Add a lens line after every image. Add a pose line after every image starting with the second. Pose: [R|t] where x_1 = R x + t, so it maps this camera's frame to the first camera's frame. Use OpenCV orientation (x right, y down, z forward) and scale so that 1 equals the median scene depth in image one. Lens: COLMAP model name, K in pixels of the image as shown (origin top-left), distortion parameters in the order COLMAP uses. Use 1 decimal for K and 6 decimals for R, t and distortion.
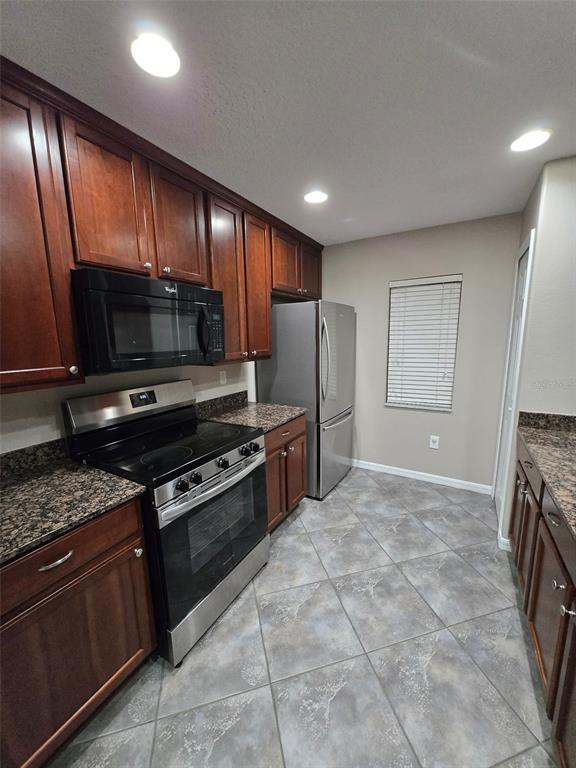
lens RADIAL K [[301.9, 0, 293.4], [0, 301.9, 387.8], [0, 0, 1]] dist [0.003378, -0.001896]
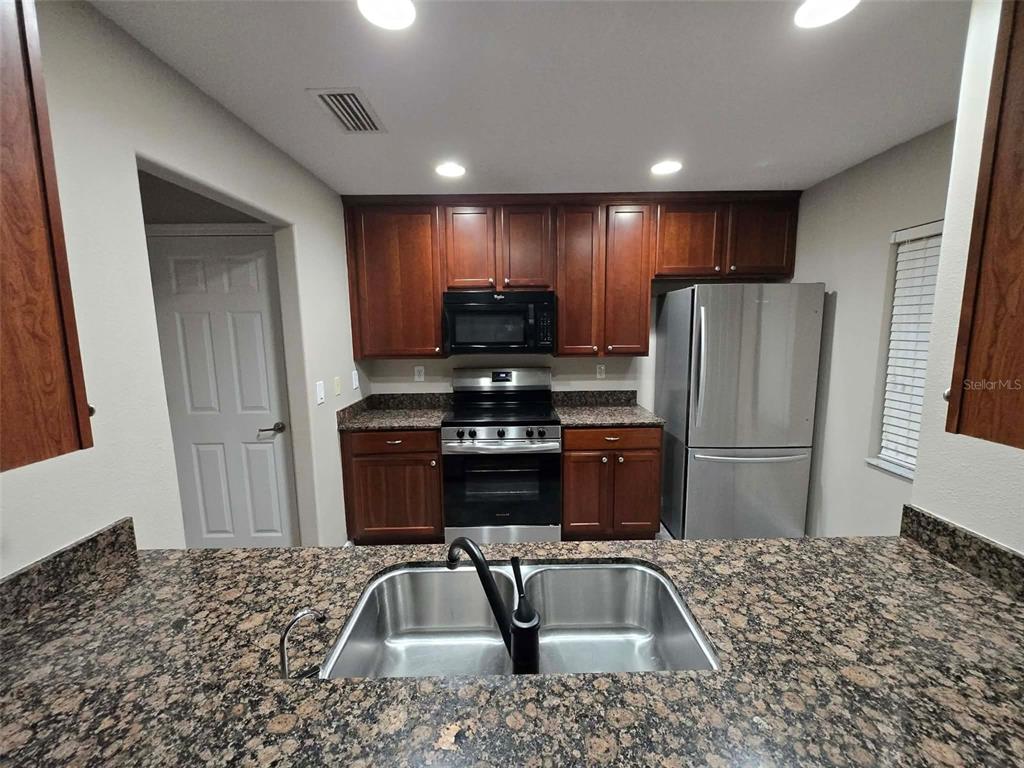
lens RADIAL K [[402.5, 0, 514.1], [0, 402.5, 378.8], [0, 0, 1]] dist [0.003378, -0.001896]
pose [[0.496314, 0.125997, -0.858951, 0.995470], [-0.145720, 0.987465, 0.060649, -0.067001], [0.855826, 0.095065, 0.508454, 0.145715]]
